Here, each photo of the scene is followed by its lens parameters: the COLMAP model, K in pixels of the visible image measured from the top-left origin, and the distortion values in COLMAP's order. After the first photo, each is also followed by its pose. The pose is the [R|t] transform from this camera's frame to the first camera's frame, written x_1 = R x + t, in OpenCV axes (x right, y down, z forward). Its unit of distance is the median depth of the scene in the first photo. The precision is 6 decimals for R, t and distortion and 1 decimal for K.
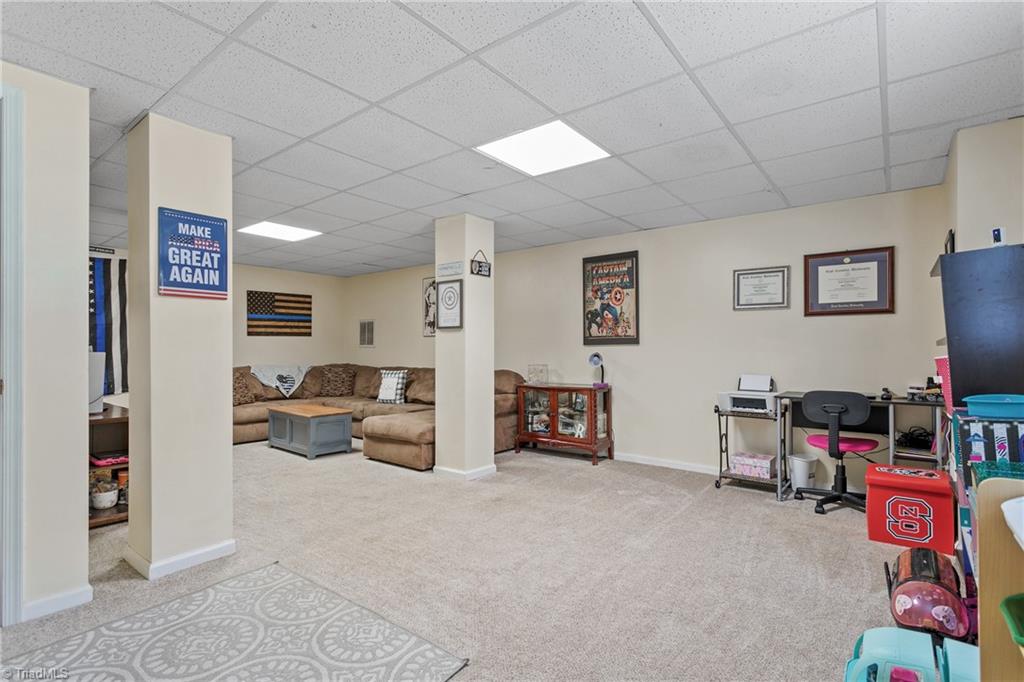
lens RADIAL K [[481.5, 0, 512.0], [0, 481.5, 341.0], [0, 0, 1]] dist [0.002219, 0.001576]
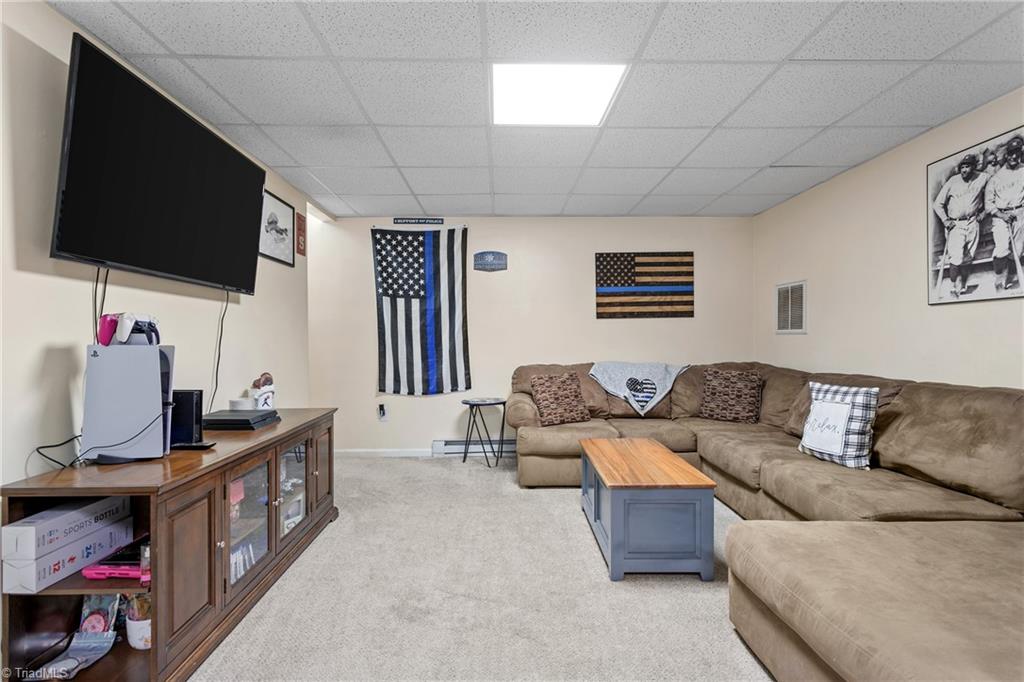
lens RADIAL K [[481.5, 0, 512.0], [0, 481.5, 341.0], [0, 0, 1]] dist [0.002219, 0.001576]
pose [[0.636617, 0.000561, -0.771180, -0.097021], [0.017452, 0.999733, 0.015134, 0.008993], [0.770983, -0.023093, 0.636437, 0.485677]]
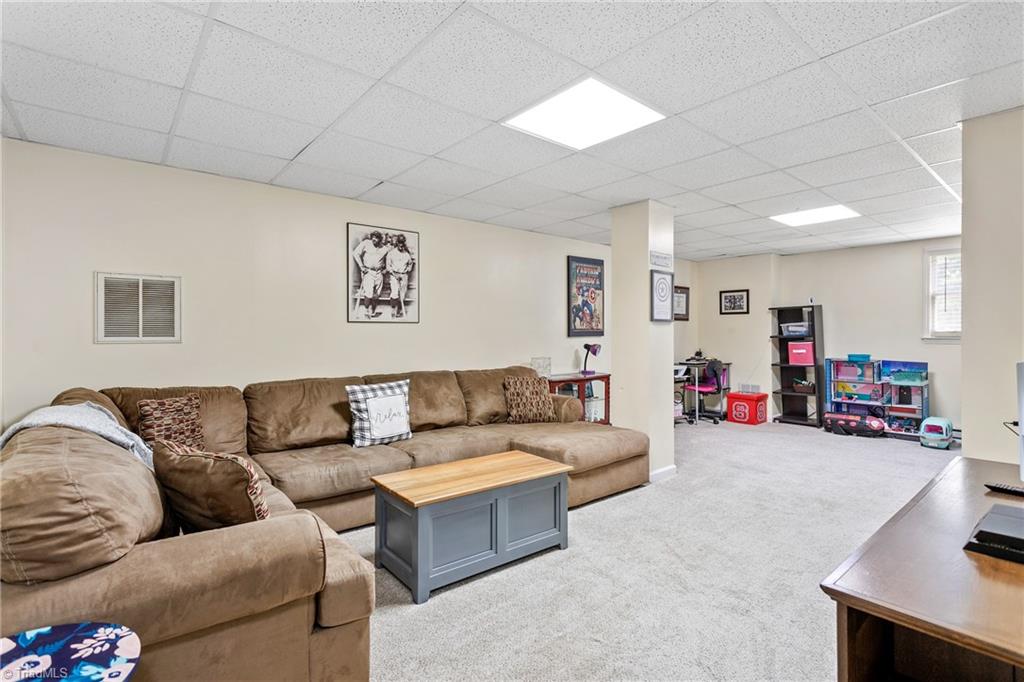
lens RADIAL K [[481.5, 0, 512.0], [0, 481.5, 341.0], [0, 0, 1]] dist [0.002219, 0.001576]
pose [[0.219743, -0.015116, 0.975441, -0.743330], [-0.014834, 0.999713, 0.018834, -0.000519], [-0.975445, -0.018608, 0.219456, 0.712734]]
